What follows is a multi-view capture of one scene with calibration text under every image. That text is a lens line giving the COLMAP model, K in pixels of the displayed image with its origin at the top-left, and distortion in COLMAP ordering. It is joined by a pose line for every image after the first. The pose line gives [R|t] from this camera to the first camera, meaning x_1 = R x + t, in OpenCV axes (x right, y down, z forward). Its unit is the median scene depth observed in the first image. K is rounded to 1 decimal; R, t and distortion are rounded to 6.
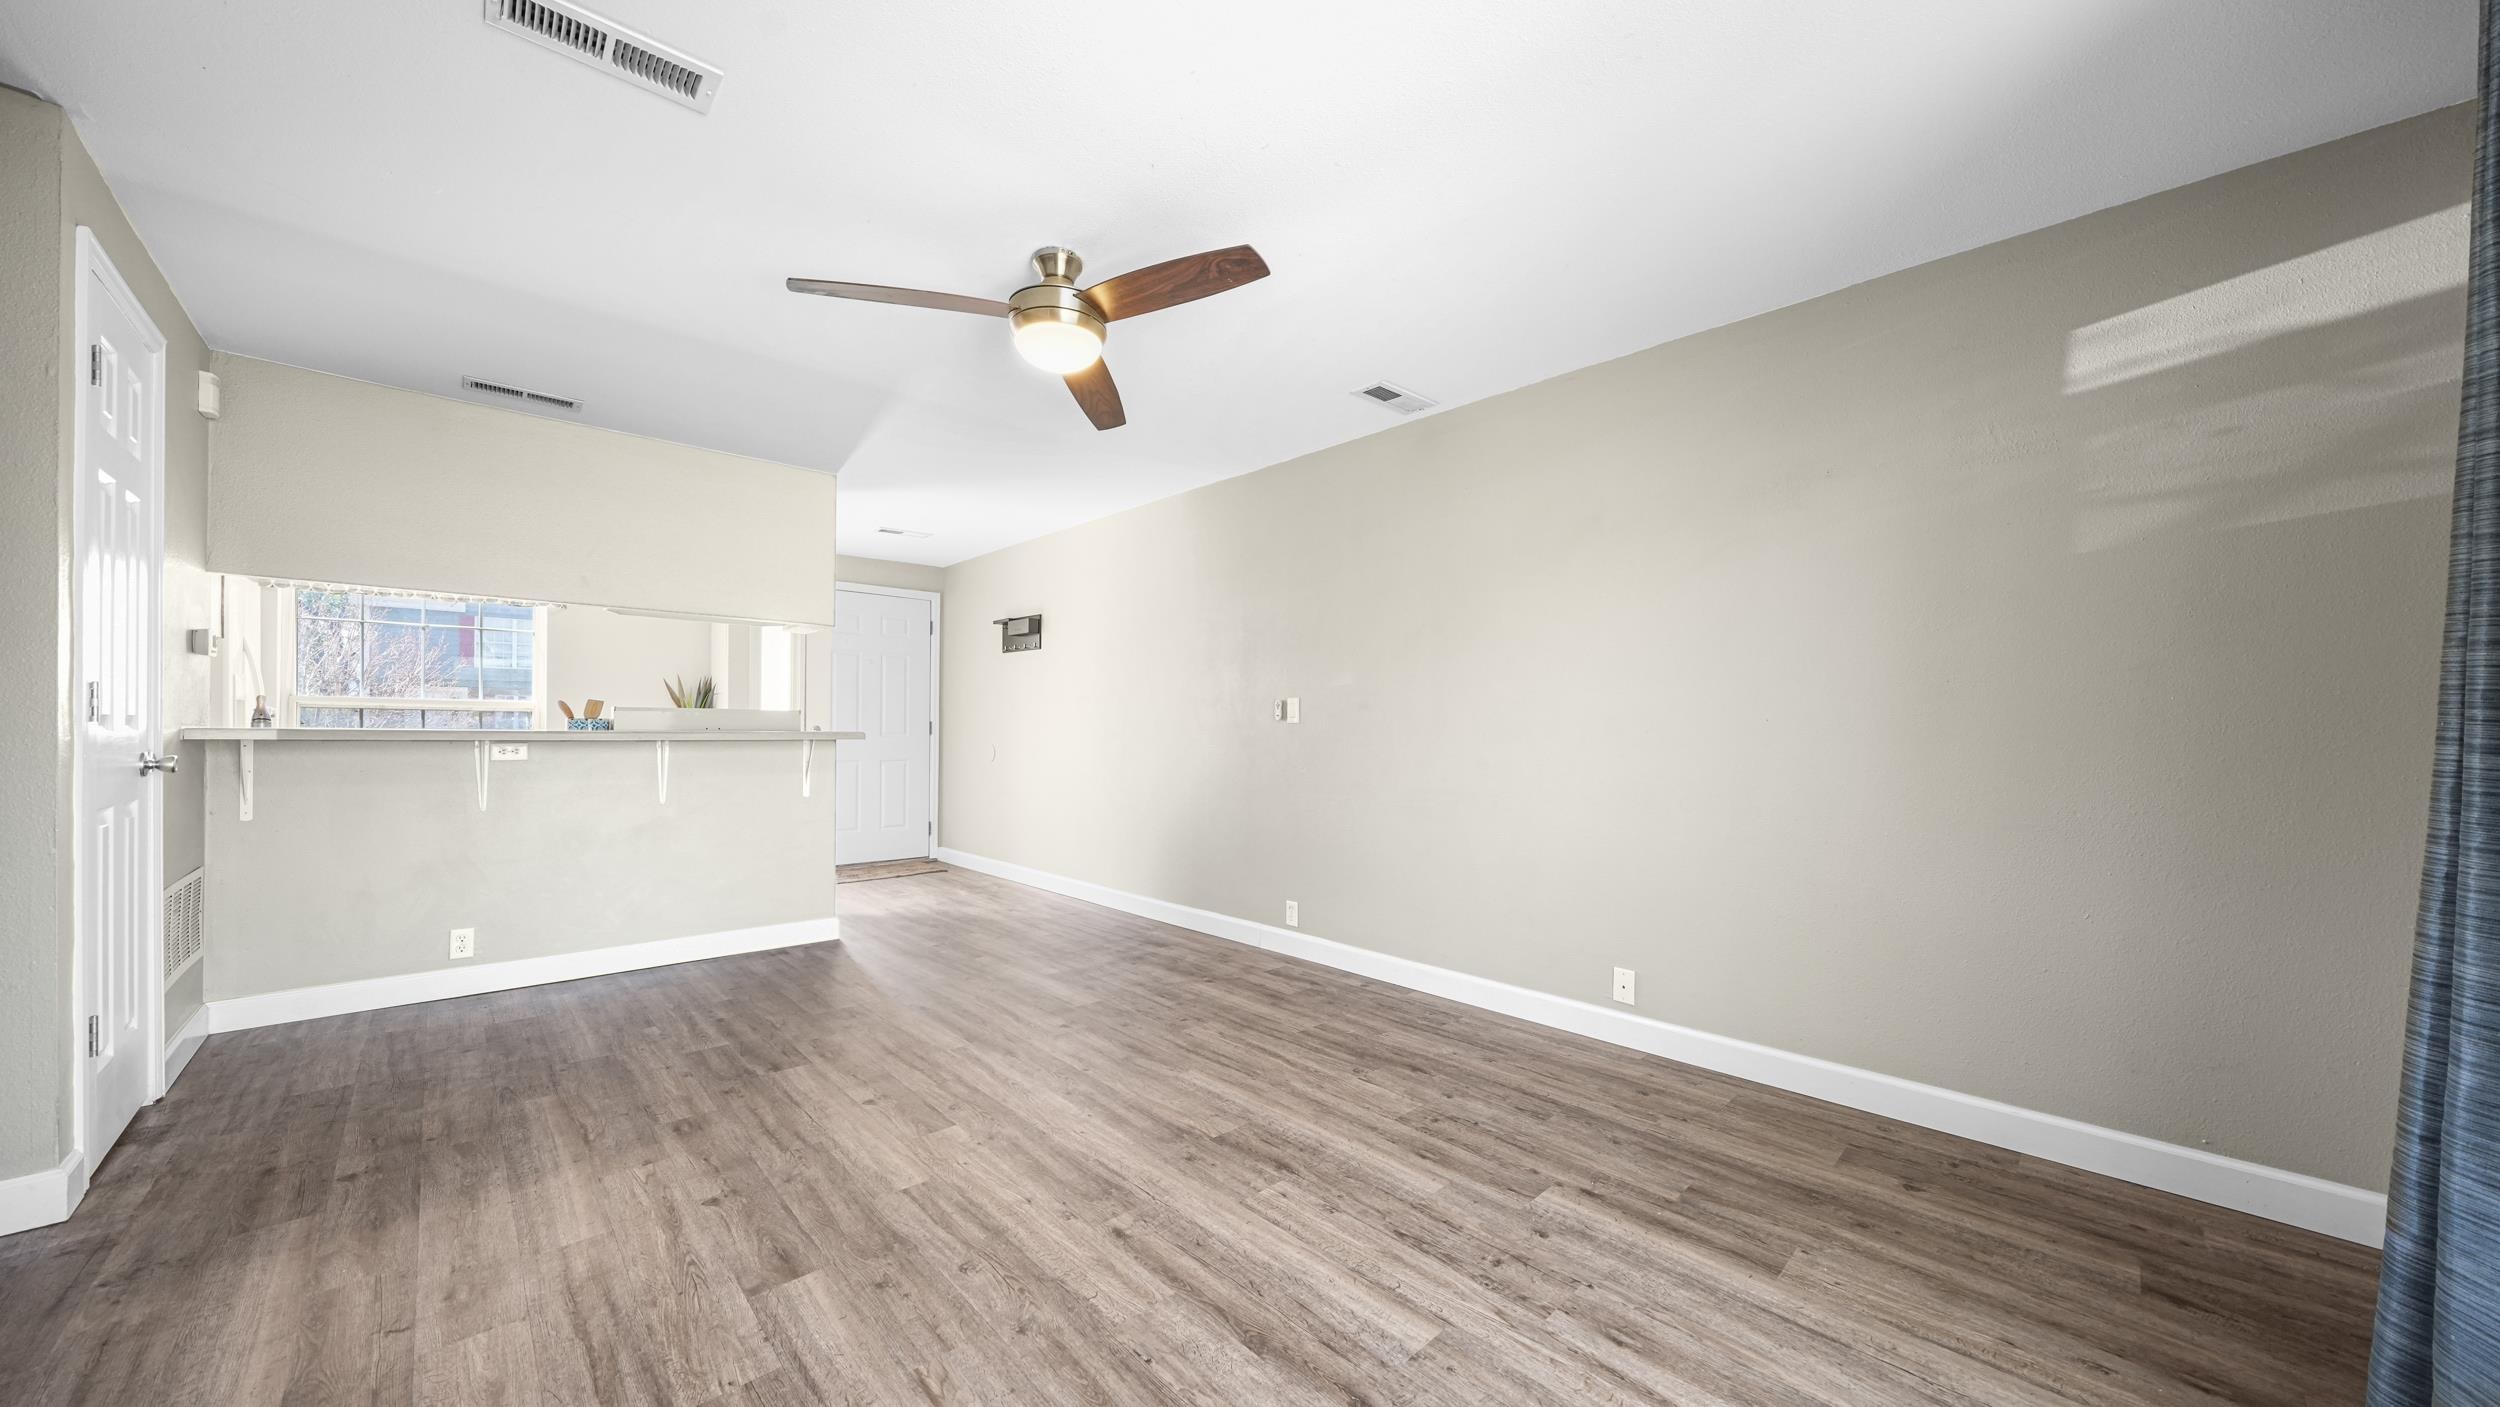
lens RADIAL K [[857.1, 0, 1239.5], [0, 857.1, 725.9], [0, 0, 1]] dist [-0.001367, -0.000091]
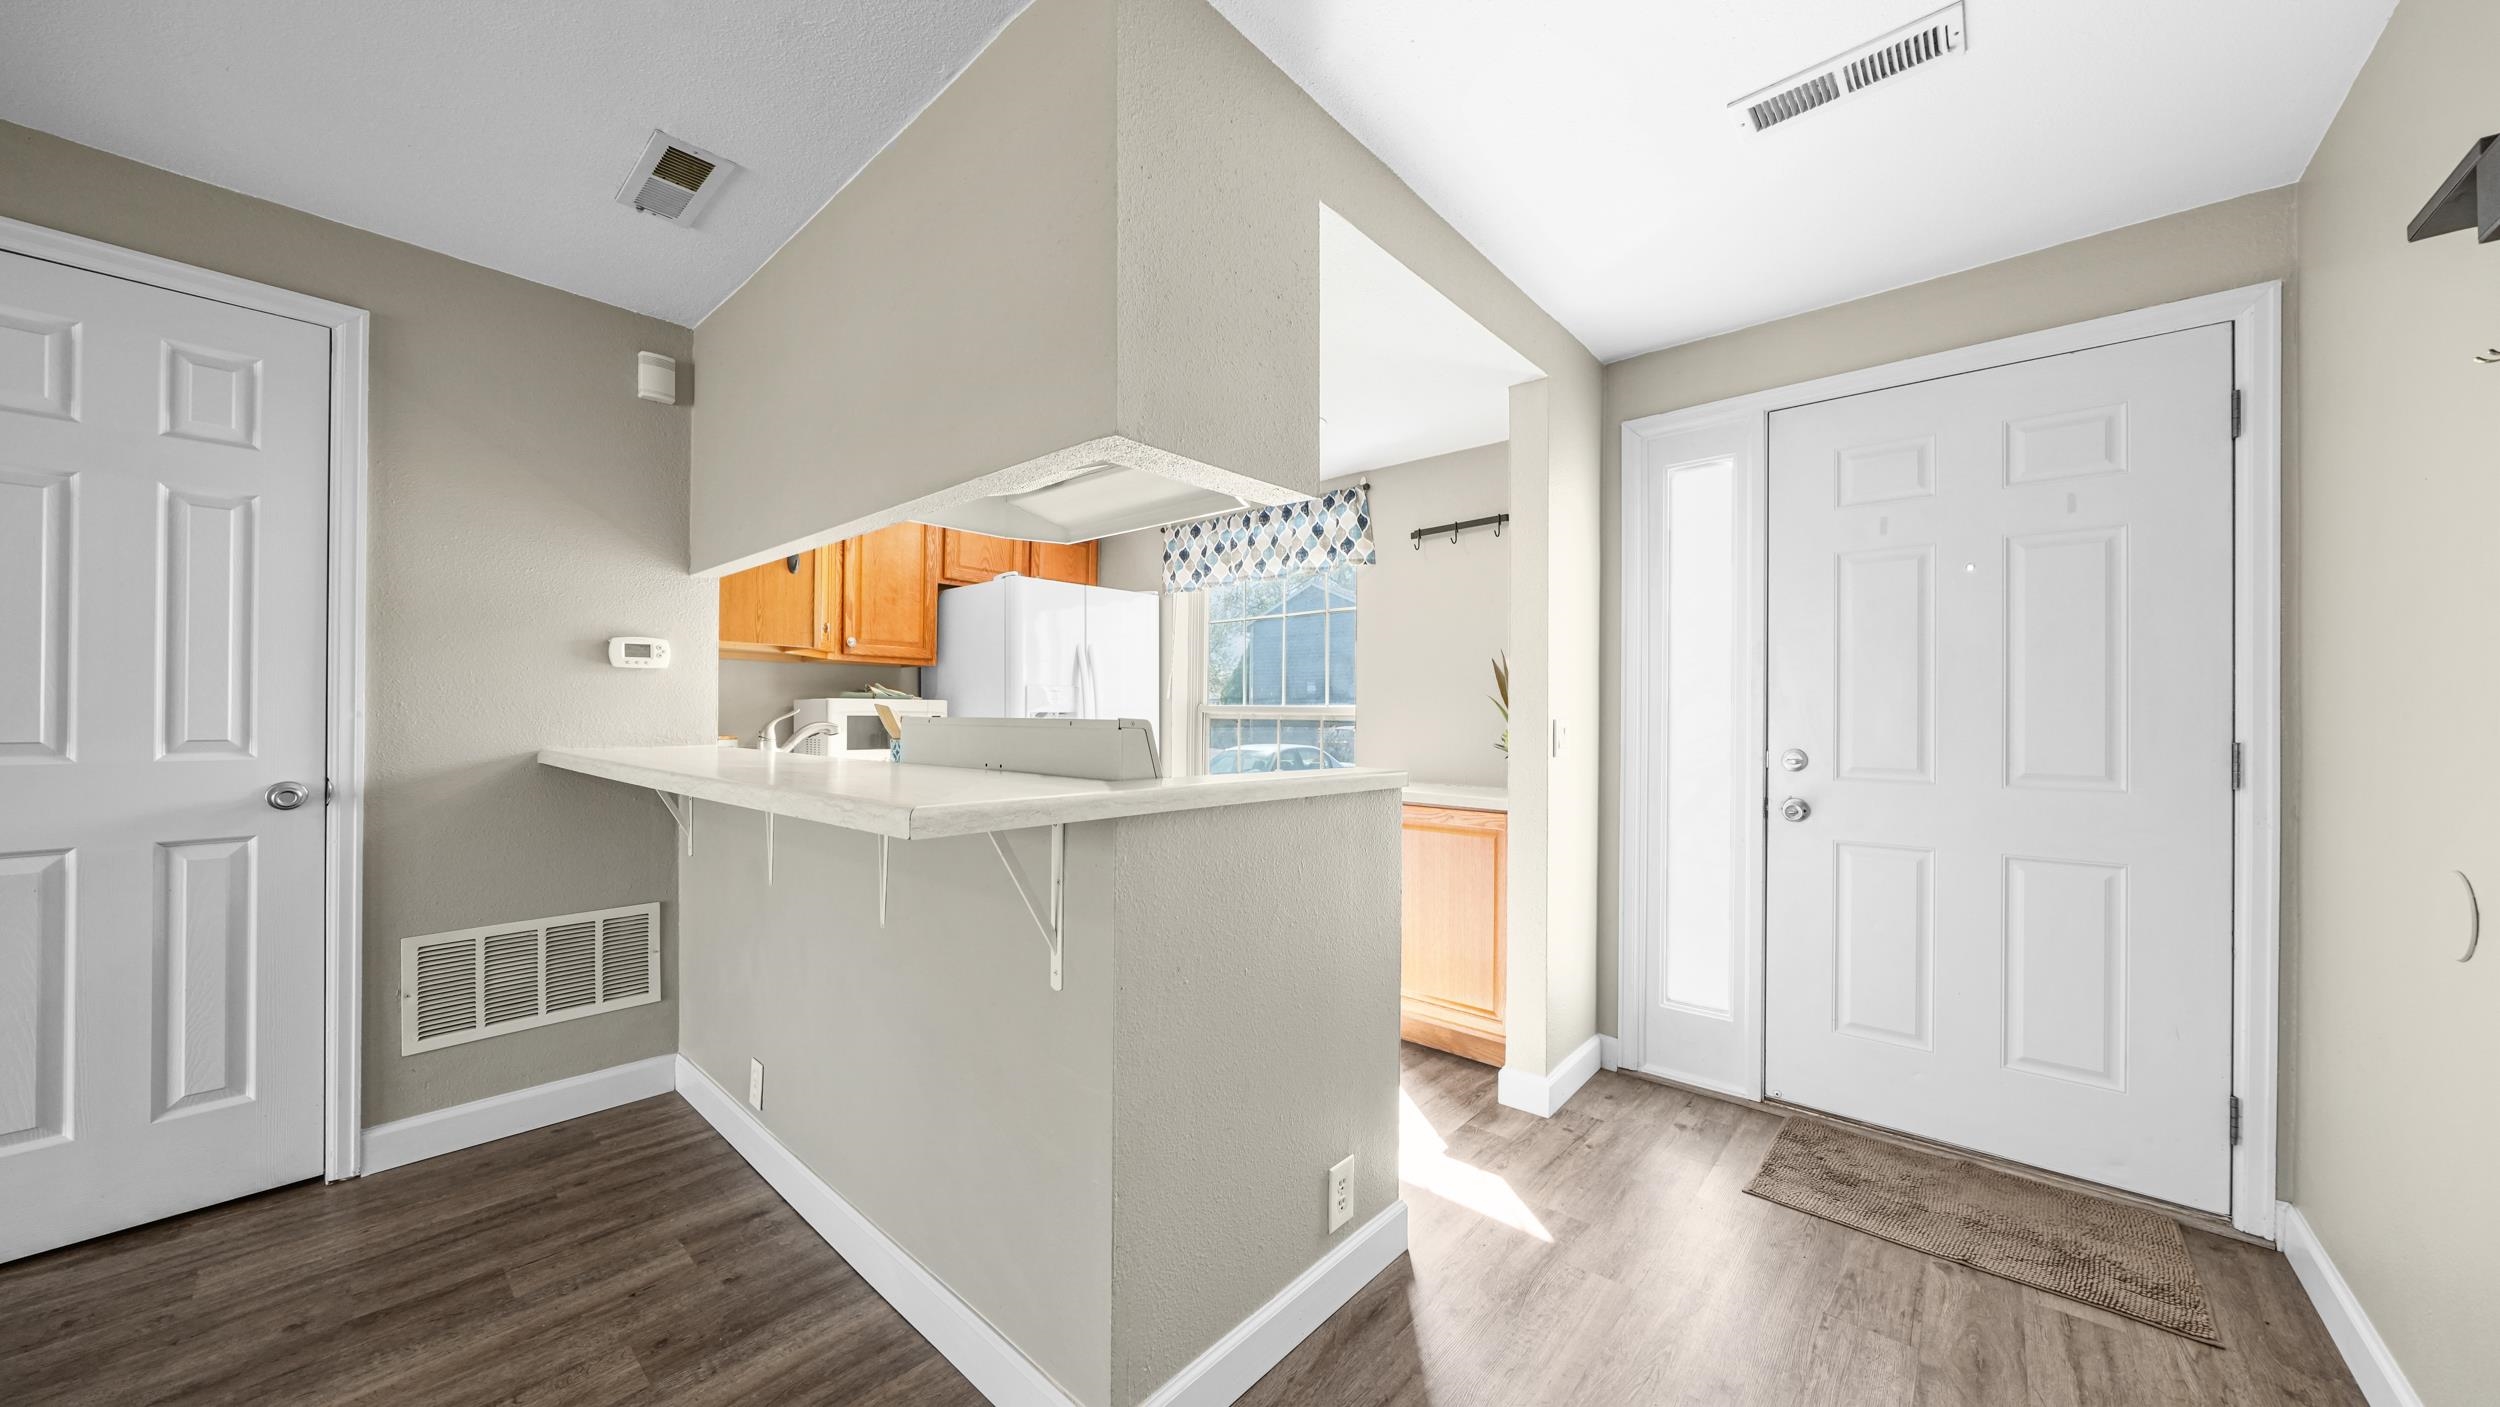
lens RADIAL K [[843.9, 0, 1250.2], [0, 843.9, 716.3], [0, 0, 1]] dist [-0.000579, -0.000040]
pose [[0.090686, -0.008100, -0.995847, -0.361923], [-0.004990, 0.999951, -0.008588, -0.038246], [0.995867, 0.005748, 0.090641, 2.077833]]
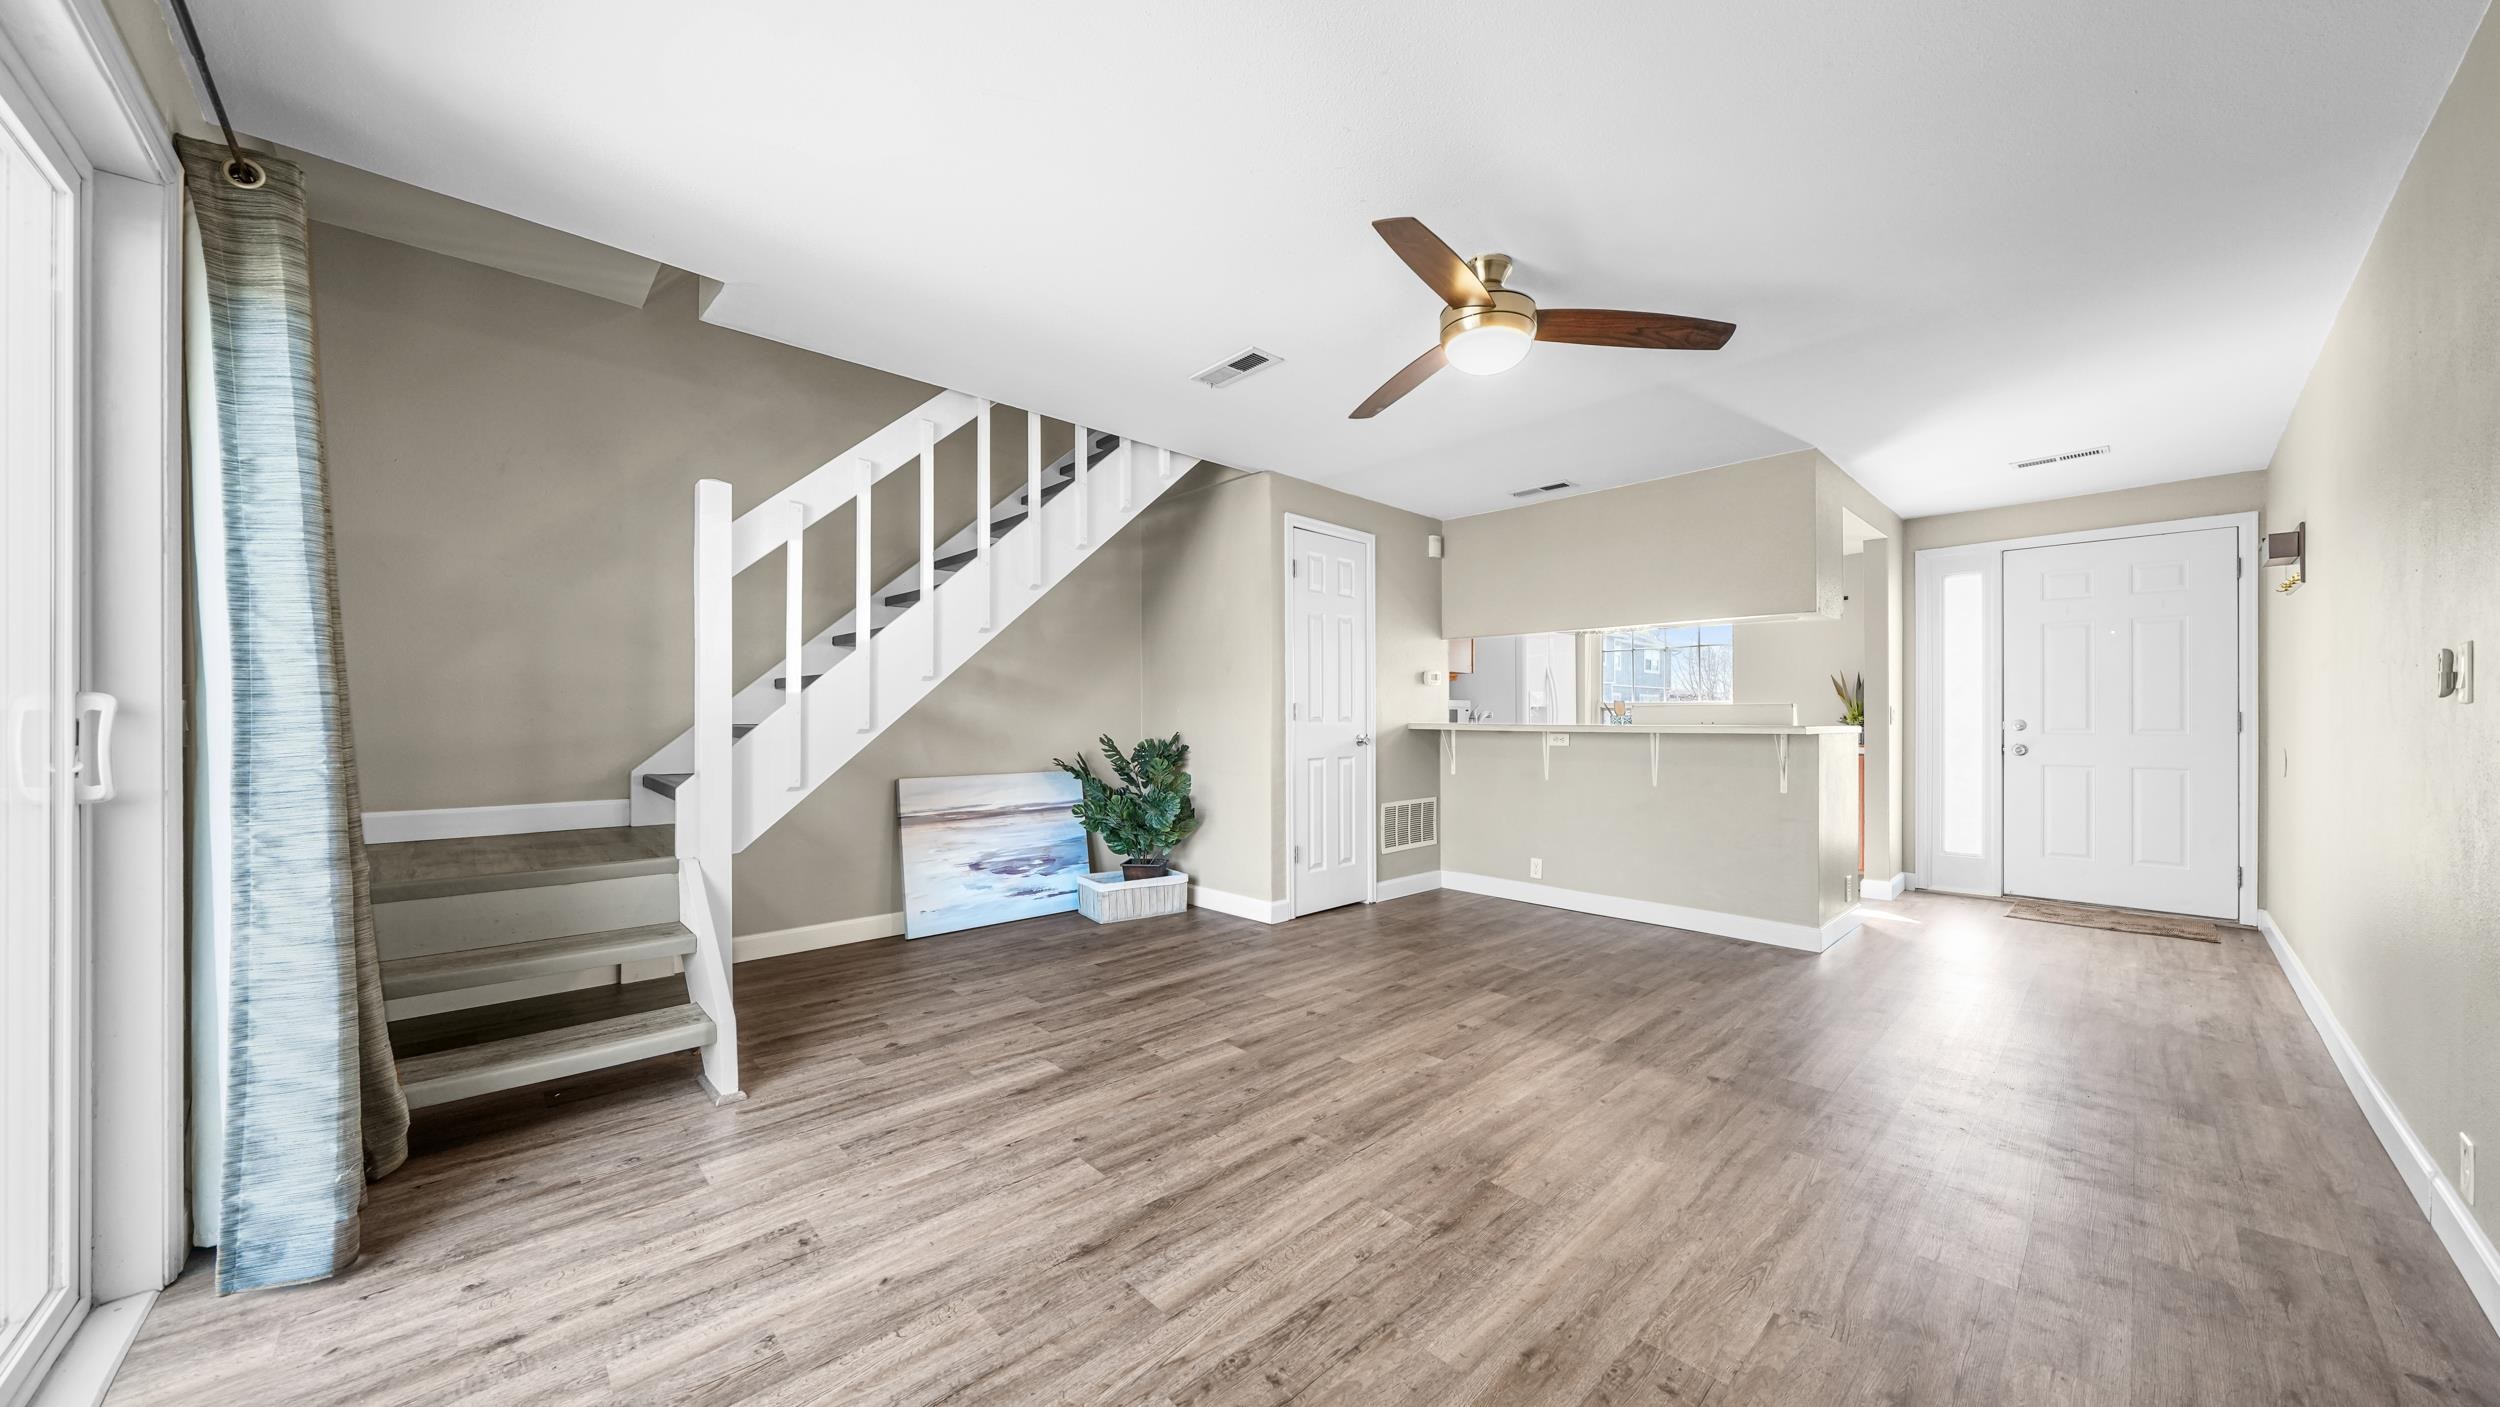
lens RADIAL K [[840.7, 0, 1247.9], [0, 840.7, 719.6], [0, 0, 1]] dist [-0.004783, -0.000083]
pose [[0.000328, -0.008436, -0.999964, 0.877087], [0.000867, 0.999964, -0.008435, 0.010908], [1.000000, -0.000864, 0.000335, 0.782958]]
